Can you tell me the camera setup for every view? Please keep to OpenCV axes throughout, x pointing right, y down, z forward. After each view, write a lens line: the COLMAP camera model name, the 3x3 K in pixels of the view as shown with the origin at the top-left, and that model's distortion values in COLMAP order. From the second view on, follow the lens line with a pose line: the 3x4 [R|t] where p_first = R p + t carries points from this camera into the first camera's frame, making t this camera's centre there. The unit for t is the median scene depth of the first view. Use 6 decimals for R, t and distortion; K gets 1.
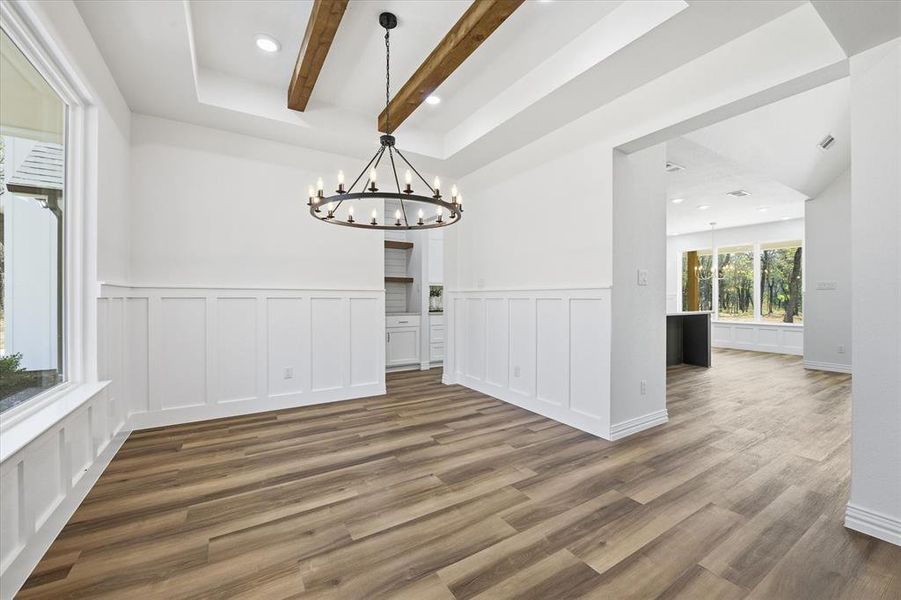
lens RADIAL K [[361.7, 0, 454.2], [0, 361.7, 298.6], [0, 0, 1]] dist [-0.009125, -0.000540]
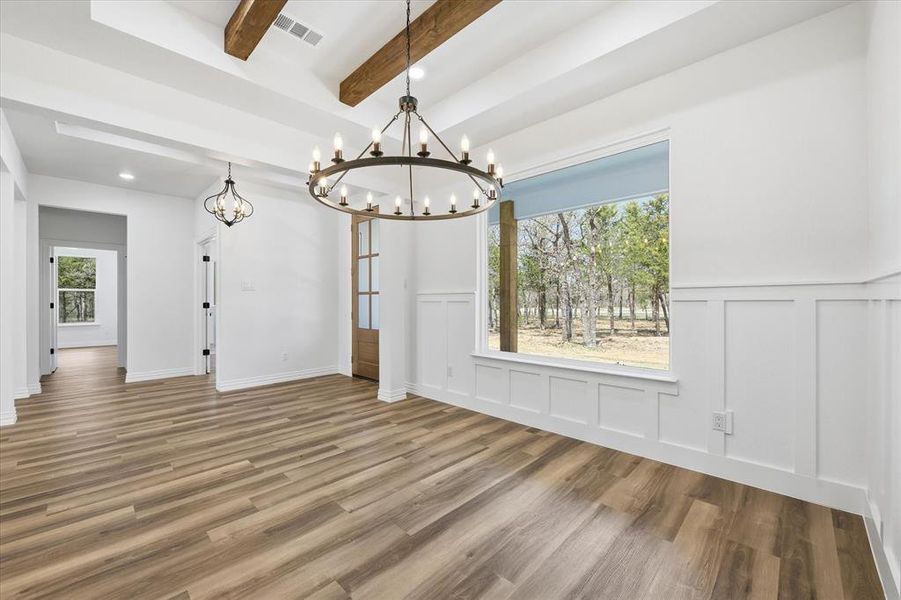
lens RADIAL K [[361.7, 0, 454.2], [0, 361.7, 298.6], [0, 0, 1]] dist [-0.009125, -0.000540]
pose [[-0.970214, 0.000406, -0.242250, -0.102239], [0.002173, 0.999973, -0.007025, -0.001371], [0.242241, -0.007342, -0.970188, 2.076881]]
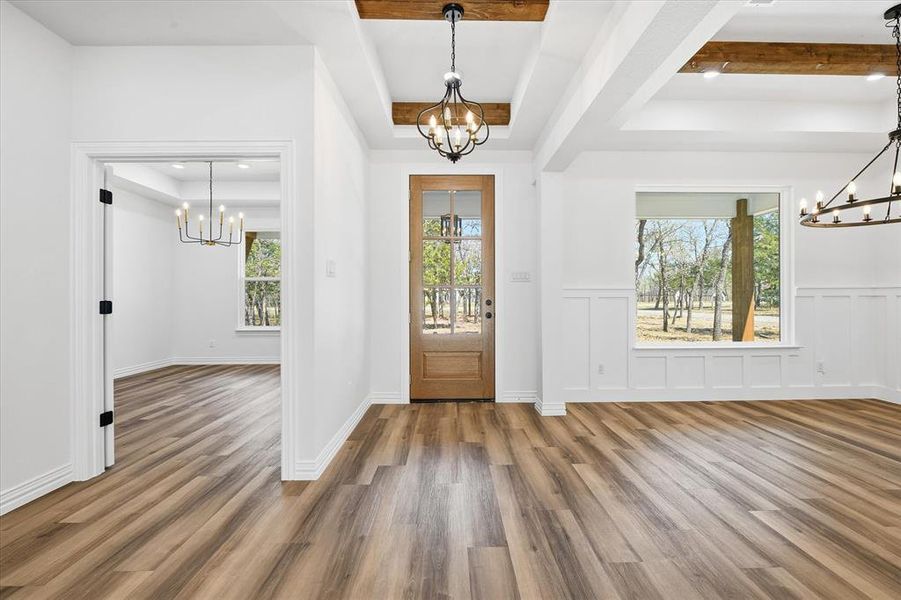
lens RADIAL K [[361.7, 0, 454.2], [0, 361.7, 298.6], [0, 0, 1]] dist [-0.009125, -0.000540]
pose [[-0.520103, 0.005705, -0.854084, 1.446860], [0.004501, 0.999982, 0.003939, -0.005045], [0.854092, -0.001795, -0.520120, 0.541492]]
